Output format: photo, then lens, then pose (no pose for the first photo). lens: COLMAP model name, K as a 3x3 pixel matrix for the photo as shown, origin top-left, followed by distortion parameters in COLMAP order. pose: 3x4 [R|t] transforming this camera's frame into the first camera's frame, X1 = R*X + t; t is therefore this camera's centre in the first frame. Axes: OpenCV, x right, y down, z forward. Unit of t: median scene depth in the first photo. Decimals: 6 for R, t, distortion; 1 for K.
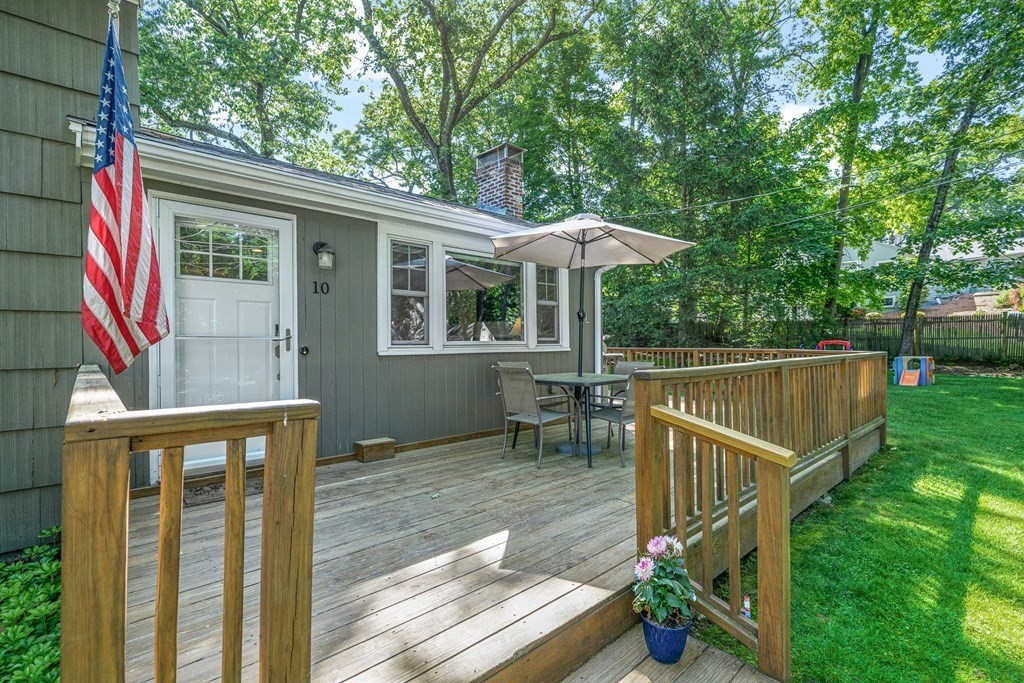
lens RADIAL K [[473.3, 0, 508.1], [0, 473.3, 342.7], [0, 0, 1]] dist [-0.003989, -0.001094]
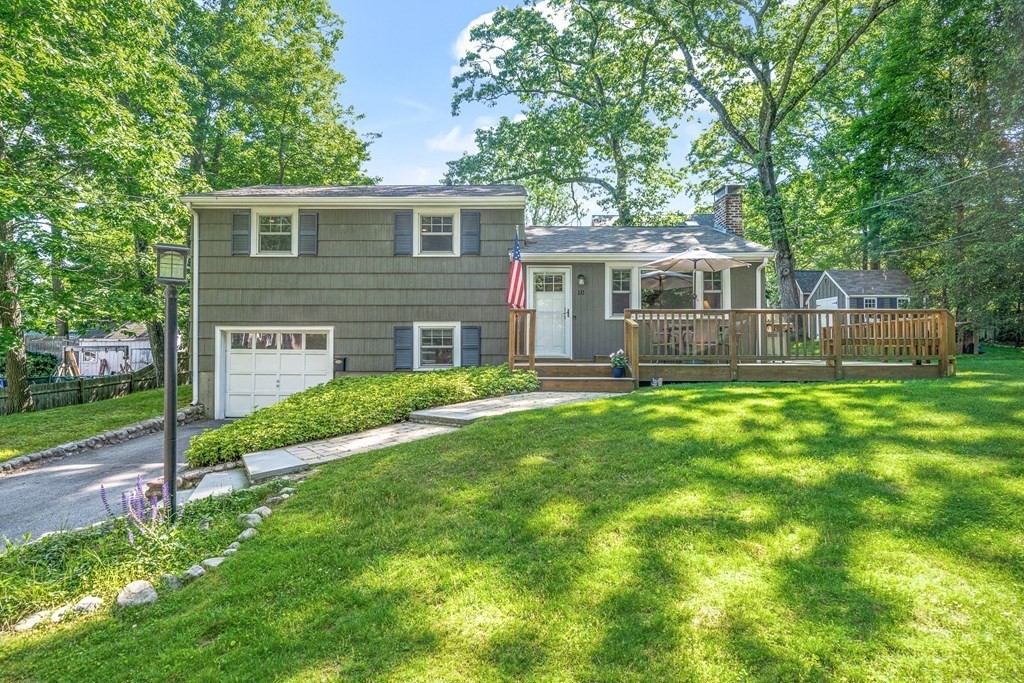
lens RADIAL K [[530.3, 0, 511.8], [0, 530.3, 342.5], [0, 0, 1]] dist [-0.000409, -0.000006]
pose [[0.733458, 0.003225, -0.679727, 1.079892], [-0.007332, 0.999968, -0.003167, 0.138812], [0.679695, 0.007307, 0.733459, -1.139525]]
